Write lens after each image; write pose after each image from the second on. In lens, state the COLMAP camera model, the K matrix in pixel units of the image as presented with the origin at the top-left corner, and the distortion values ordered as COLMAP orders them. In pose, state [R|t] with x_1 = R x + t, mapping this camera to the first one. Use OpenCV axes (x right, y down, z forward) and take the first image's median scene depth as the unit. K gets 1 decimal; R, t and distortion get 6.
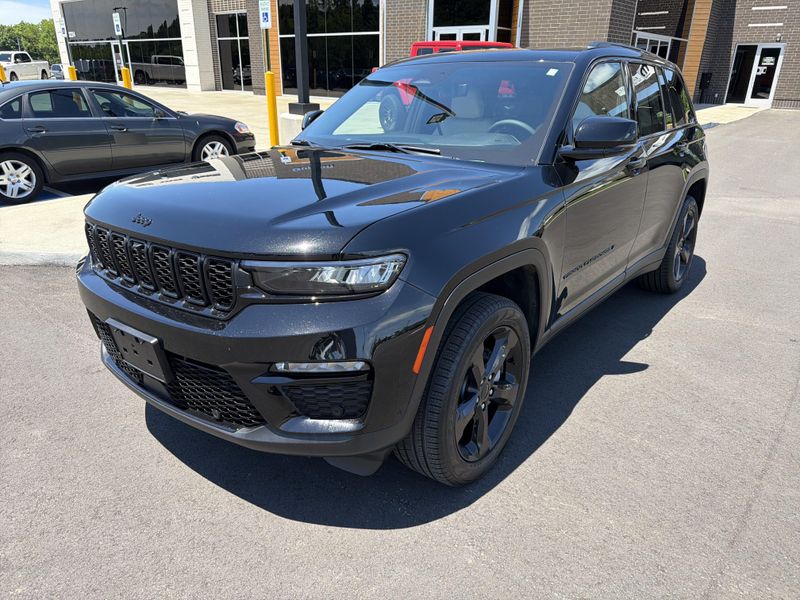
lens RADIAL K [[568.4, 0, 396.9], [0, 568.4, 297.3], [0, 0, 1]] dist [0.017007, -0.024611]
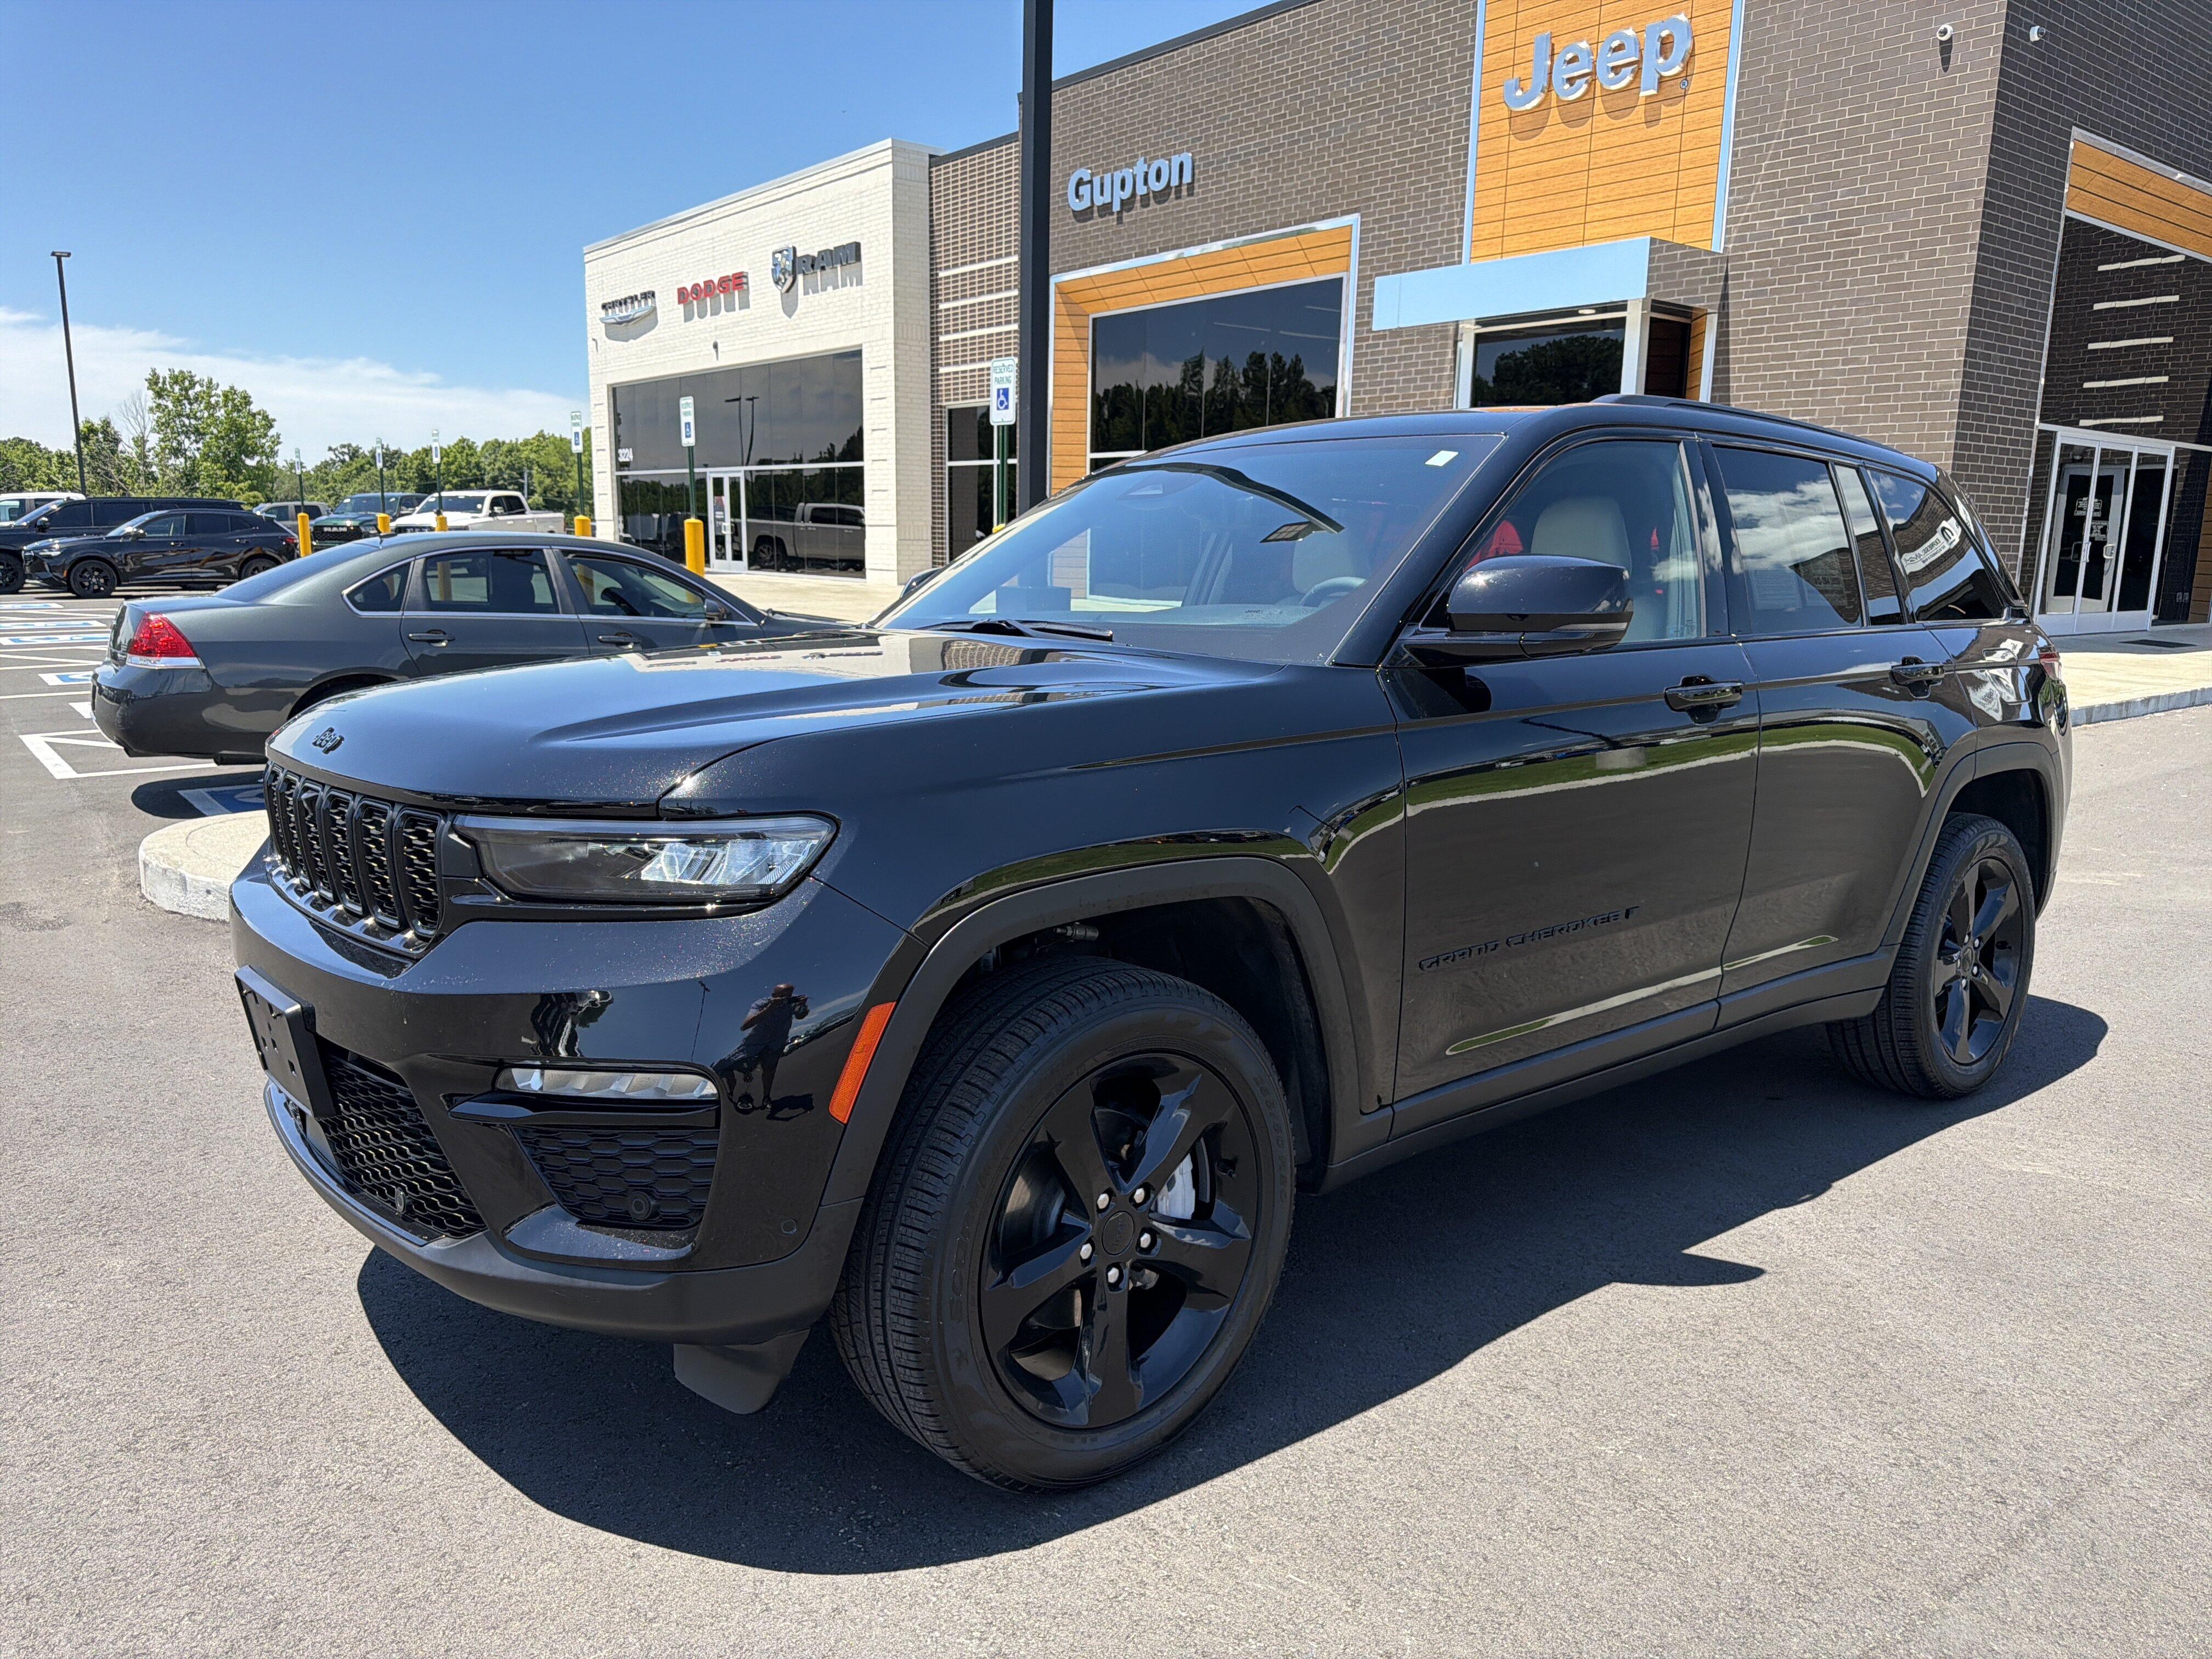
lens RADIAL K [[1551.5, 0, 1098.3], [0, 1551.5, 830.9], [0, 0, 1]] dist [0.061878, -0.088145]
pose [[0.979098, 0.040021, -0.199414, 0.047510], [-0.078367, 0.978980, -0.188298, 0.014355], [0.187686, 0.199989, 0.961654, -0.005145]]
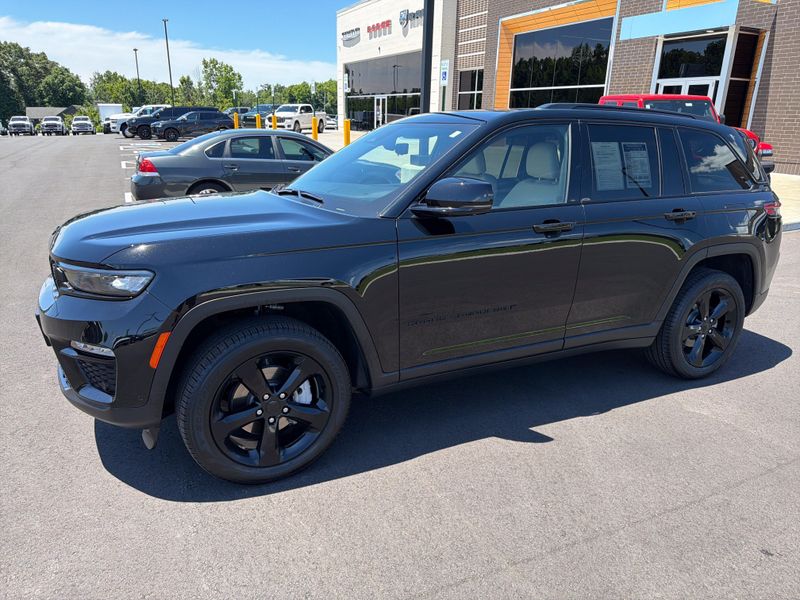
lens RADIAL K [[565.2, 0, 399.0], [0, 565.2, 299.1], [0, 0, 1]] dist [0.029854, -0.037693]
pose [[0.909430, 0.133503, -0.393844, 0.113445], [-0.162471, 0.985862, -0.040982, -0.005881], [0.382805, 0.101259, 0.918263, 0.004994]]
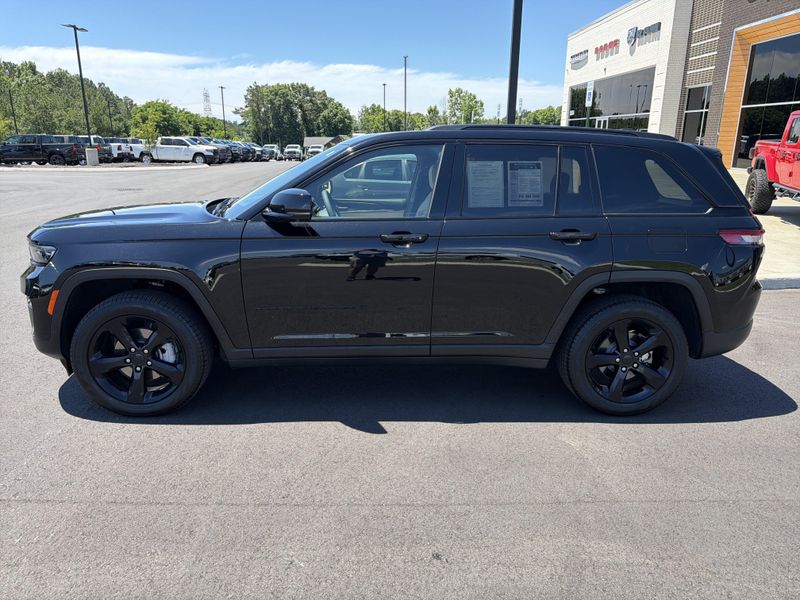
lens RADIAL K [[566.5, 0, 400.0], [0, 566.5, 300.0], [0, 0, 1]] dist [0.021678, -0.027659]
pose [[0.669511, 0.193735, -0.717092, 0.235491], [-0.269769, 0.962889, 0.008273, -0.025794], [0.692083, 0.187911, 0.696929, 0.057089]]
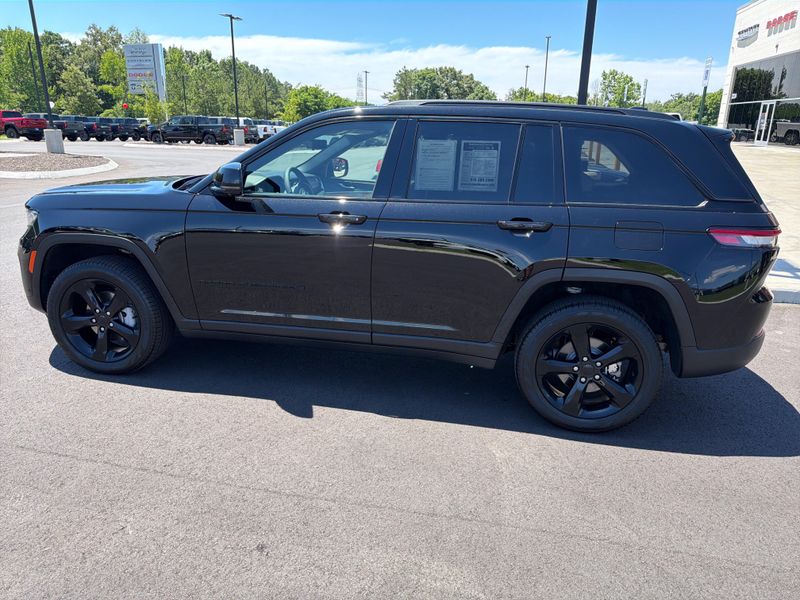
lens RADIAL K [[569.1, 0, 403.5], [0, 569.1, 296.9], [0, 0, 1]] dist [0.017625, -0.021808]
pose [[0.472818, 0.252723, -0.844141, 0.269823], [-0.331237, 0.938702, 0.095502, -0.046947], [0.816533, 0.234456, 0.527546, 0.117419]]
